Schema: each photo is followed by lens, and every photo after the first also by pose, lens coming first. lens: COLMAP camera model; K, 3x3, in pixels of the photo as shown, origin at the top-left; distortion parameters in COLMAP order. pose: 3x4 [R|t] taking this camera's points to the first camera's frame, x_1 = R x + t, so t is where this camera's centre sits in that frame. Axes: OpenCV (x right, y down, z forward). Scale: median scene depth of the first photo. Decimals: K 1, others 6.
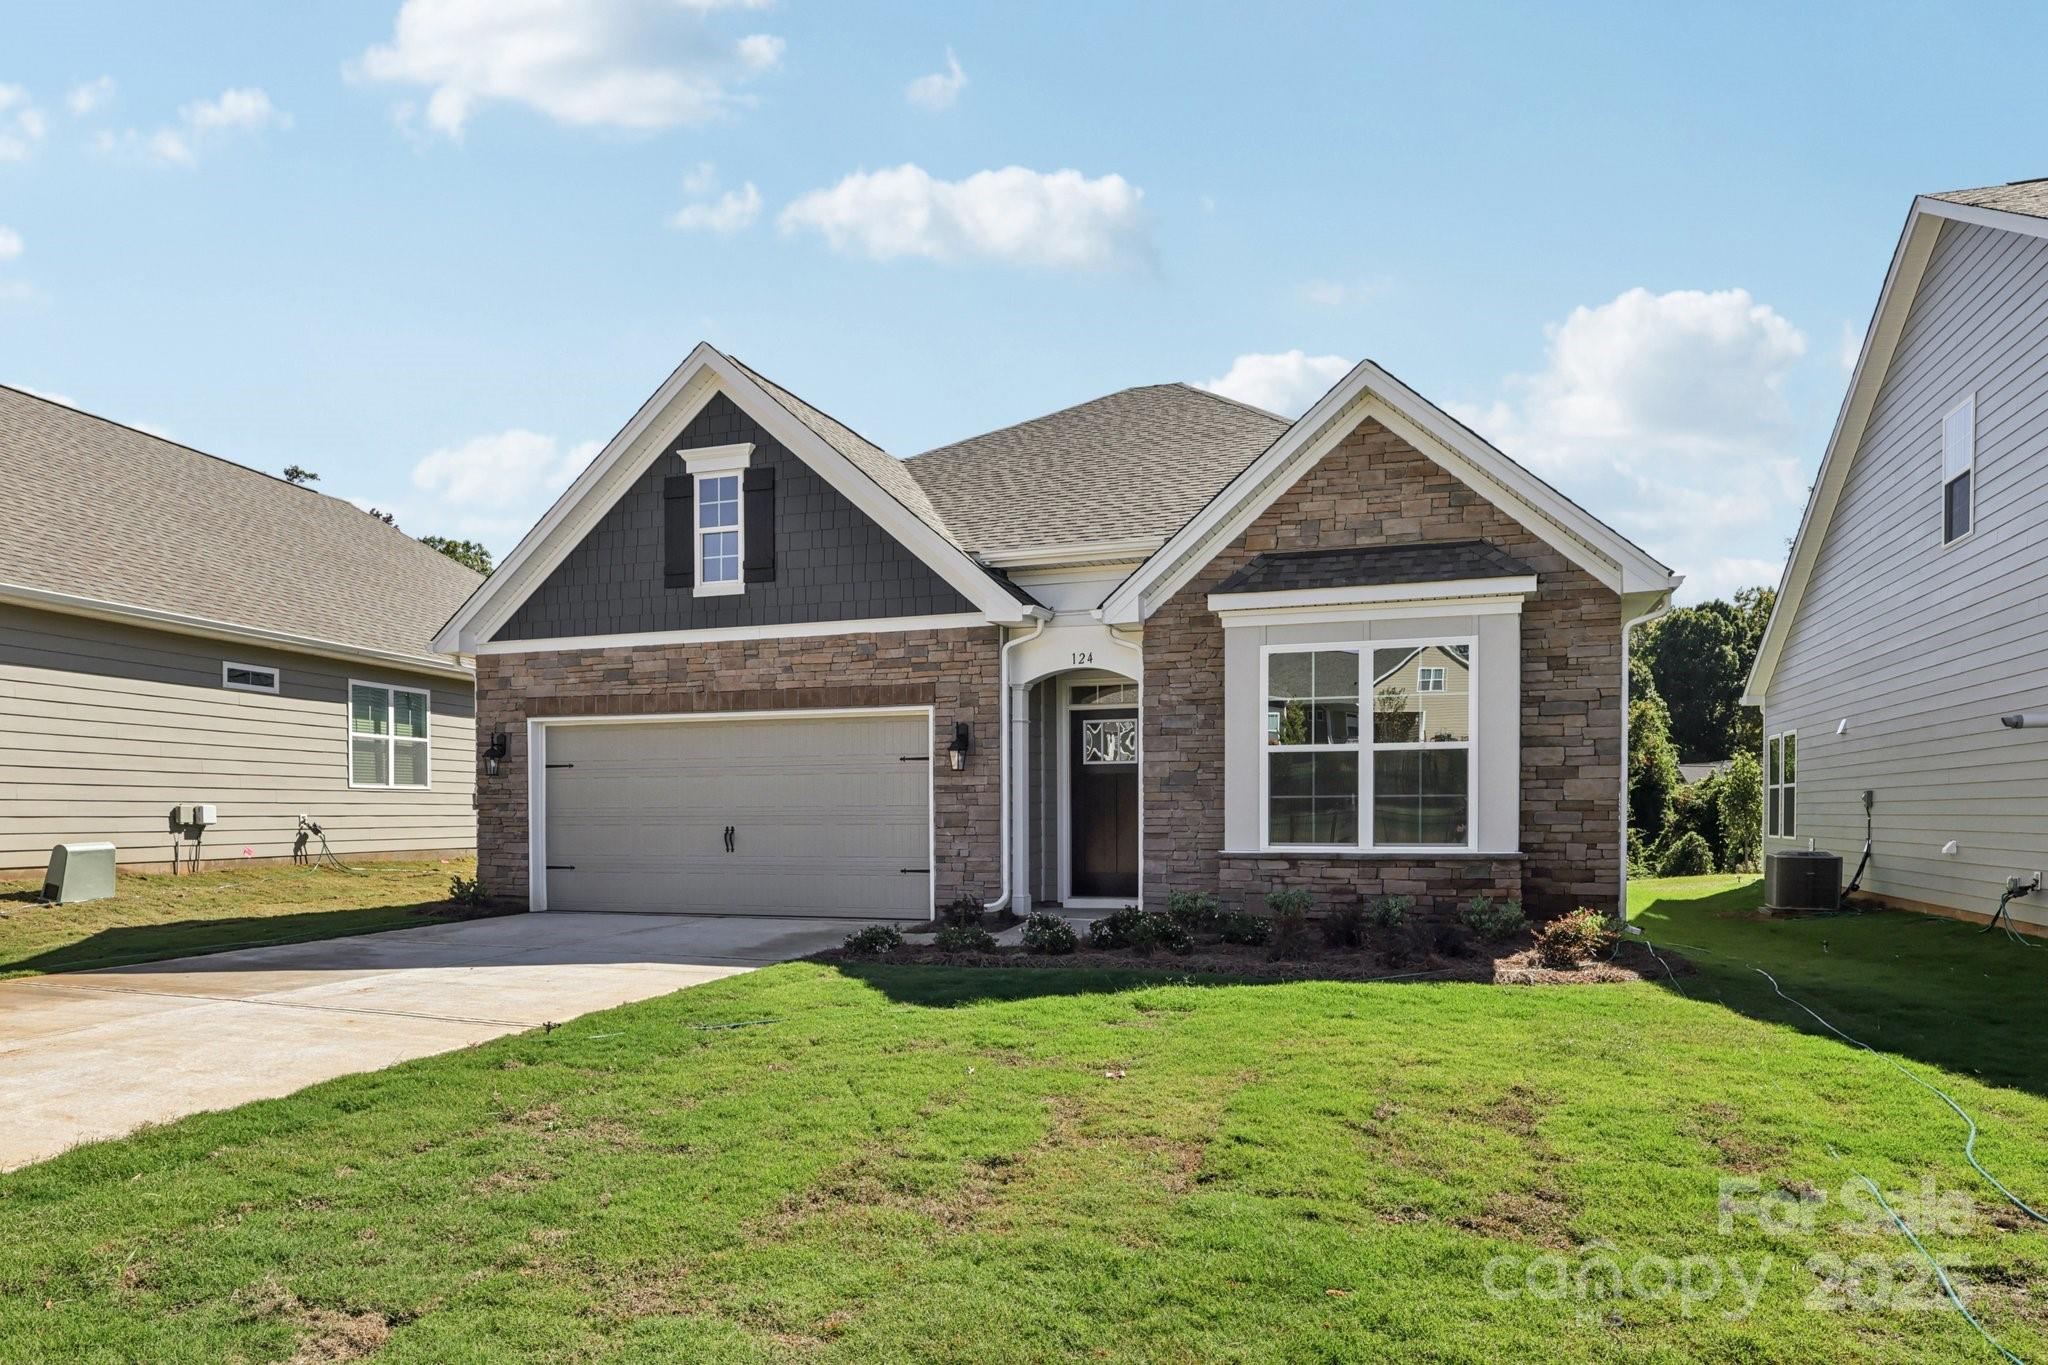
lens RADIAL K [[1304.5, 0, 987.3], [0, 1304.5, 843.7], [0, 0, 1]] dist [0.002082, -0.000545]
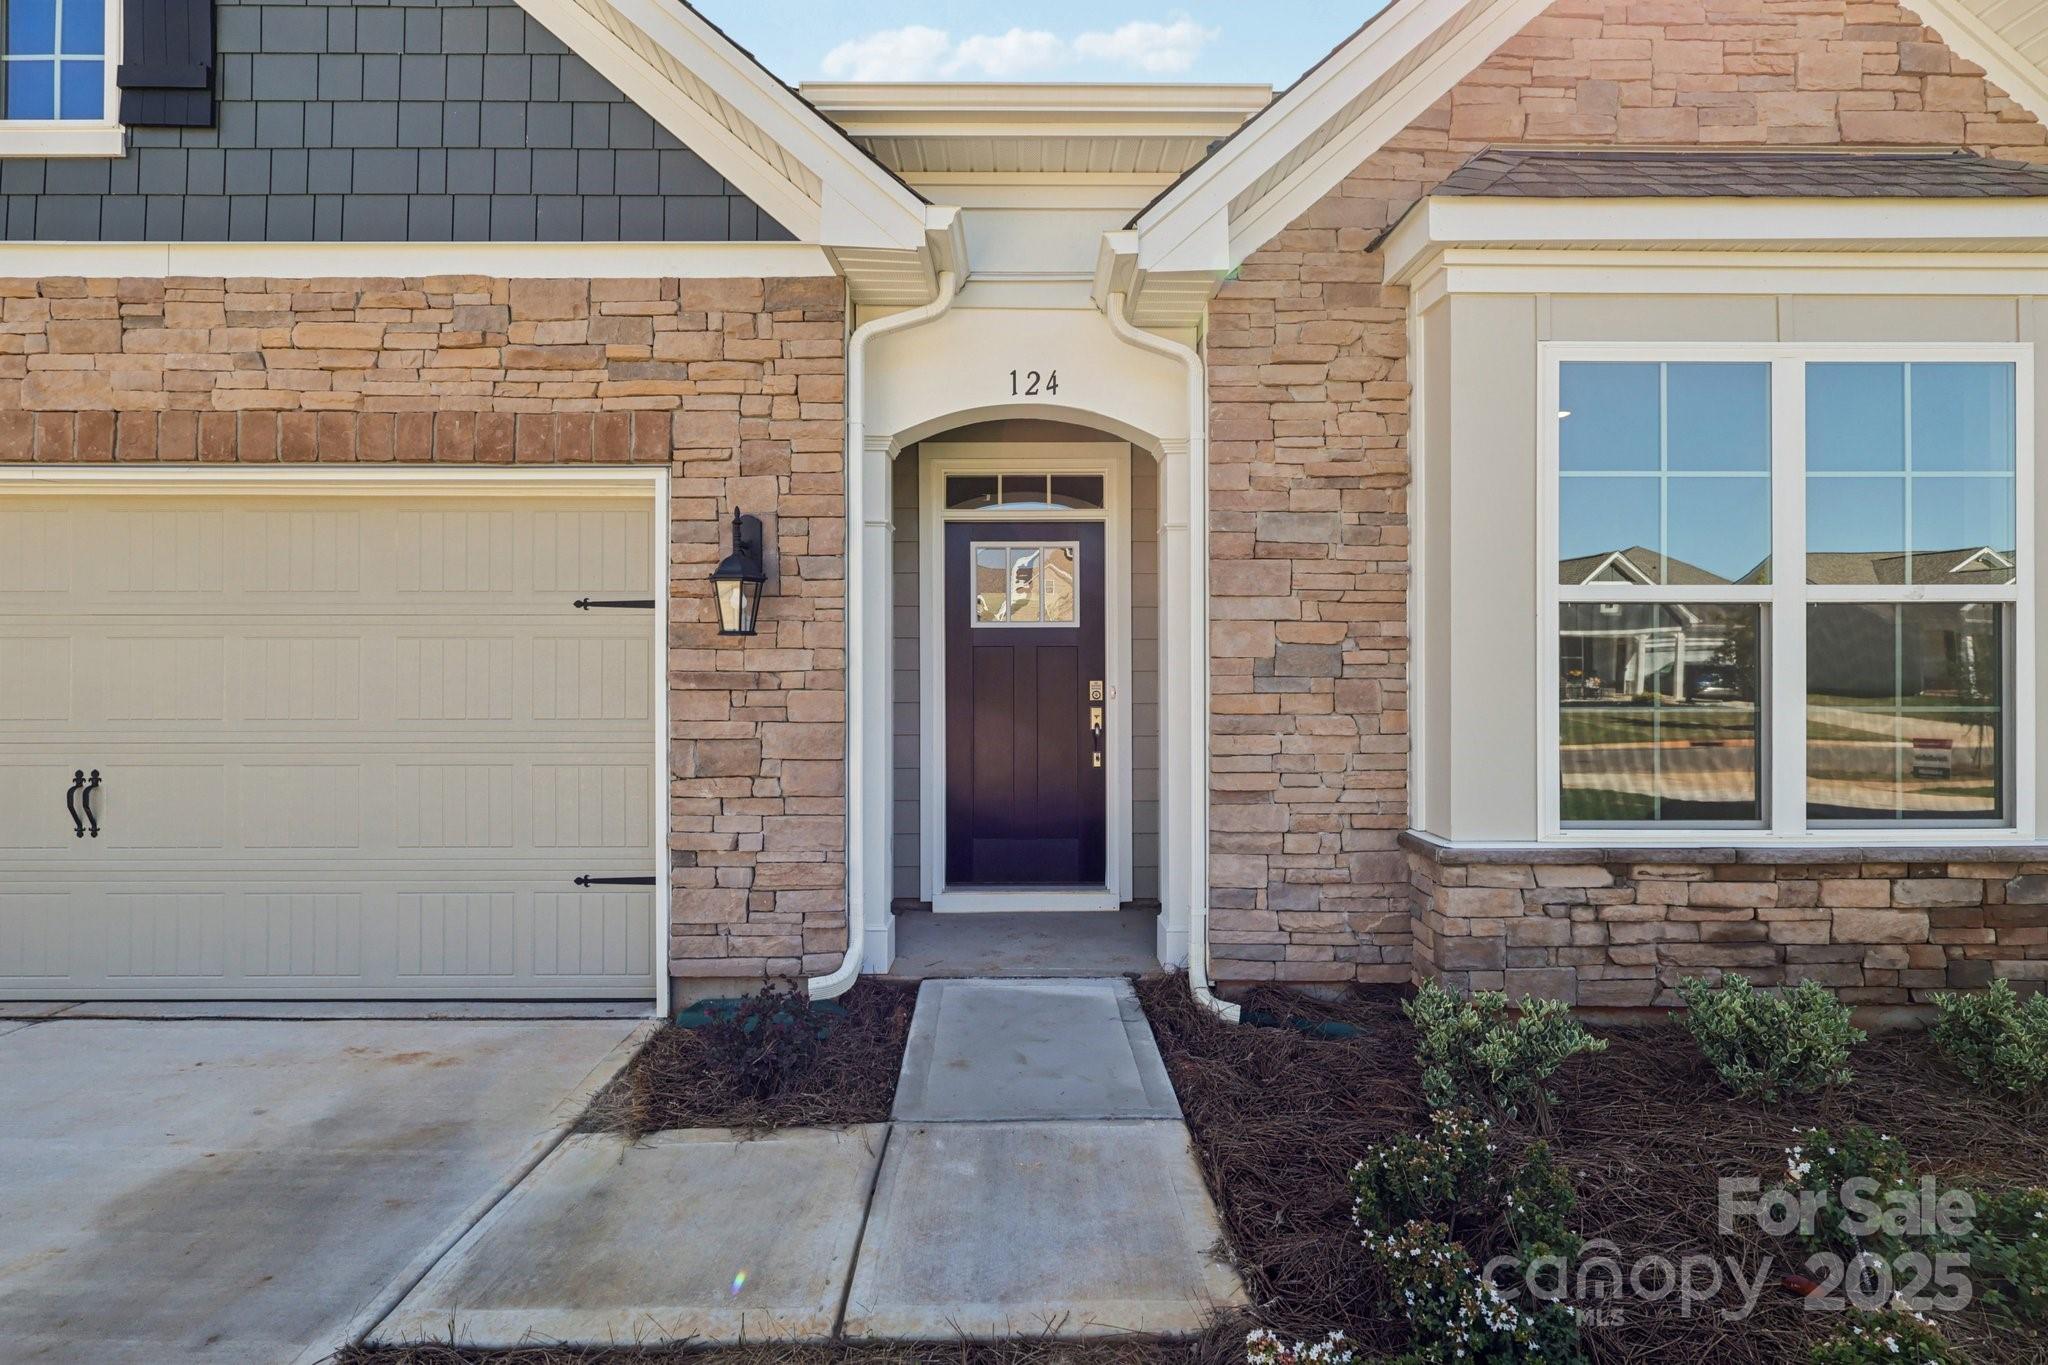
lens RADIAL K [[950.5, 0, 1019.3], [0, 950.5, 672.7], [0, 0, 1]] dist [-0.001873, 0.001166]
pose [[0.935381, 0.004191, 0.353618, -0.043828], [0.004961, 0.999676, -0.024971, -0.036925], [-0.353608, 0.025112, 0.935057, 0.703835]]
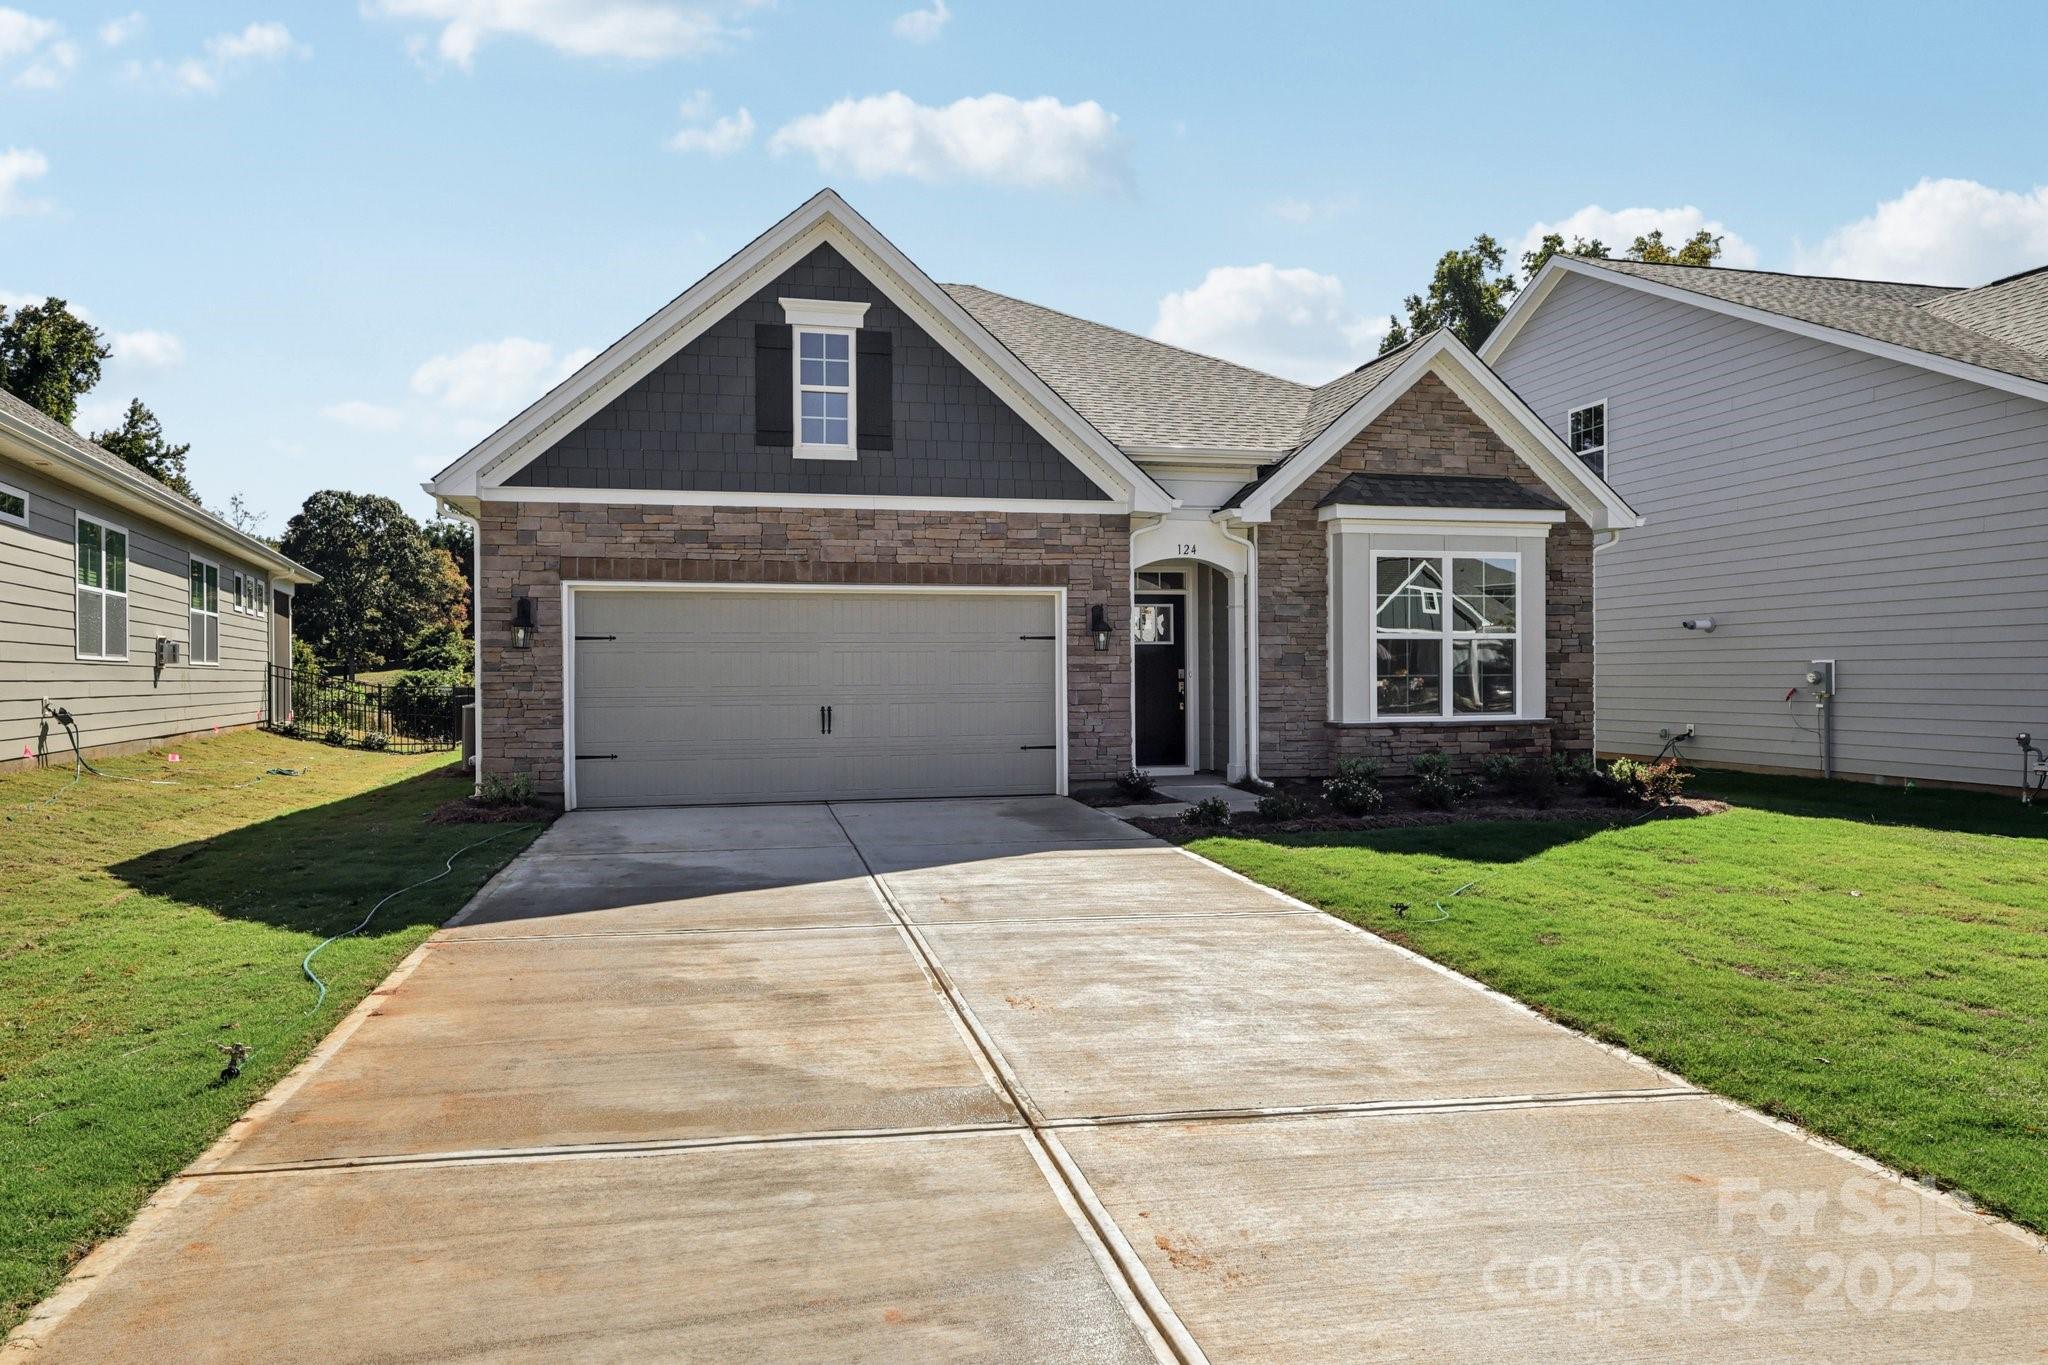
lens RADIAL K [[1304.5, 0, 970.3], [0, 1304.5, 697.0], [0, 0, 1]] dist [0.002082, -0.000545]
pose [[0.840795, -0.009434, 0.541272, -0.675699], [0.016374, 0.999834, -0.008009, -0.011680], [-0.541106, 0.015597, 0.840810, 0.173978]]
